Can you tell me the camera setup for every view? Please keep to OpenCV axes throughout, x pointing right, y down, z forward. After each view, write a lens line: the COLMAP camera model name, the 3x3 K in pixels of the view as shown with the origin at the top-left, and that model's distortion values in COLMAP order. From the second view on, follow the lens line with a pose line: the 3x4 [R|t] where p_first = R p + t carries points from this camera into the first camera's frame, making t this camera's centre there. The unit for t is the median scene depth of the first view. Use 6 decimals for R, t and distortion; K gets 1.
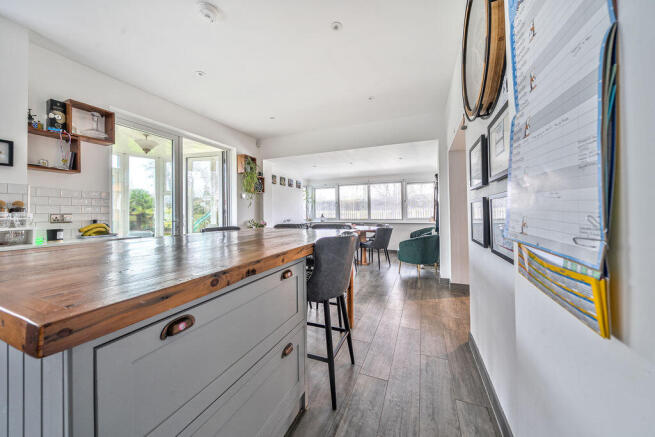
lens RADIAL K [[229.6, 0, 327.6], [0, 229.6, 209.6], [0, 0, 1]] dist [-0.000427, -0.000061]
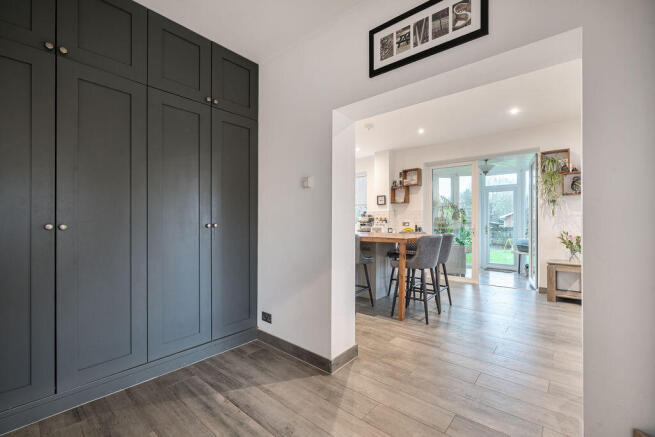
lens RADIAL K [[282.4, 0, 327.5], [0, 282.4, 218.5], [0, 0, 1]] dist [-0.000056, -0.000006]
pose [[-0.307977, 0.005283, -0.951379, 0.602220], [0.013304, 0.999911, 0.001246, -0.011811], [0.951301, -0.012274, -0.308020, 0.411212]]
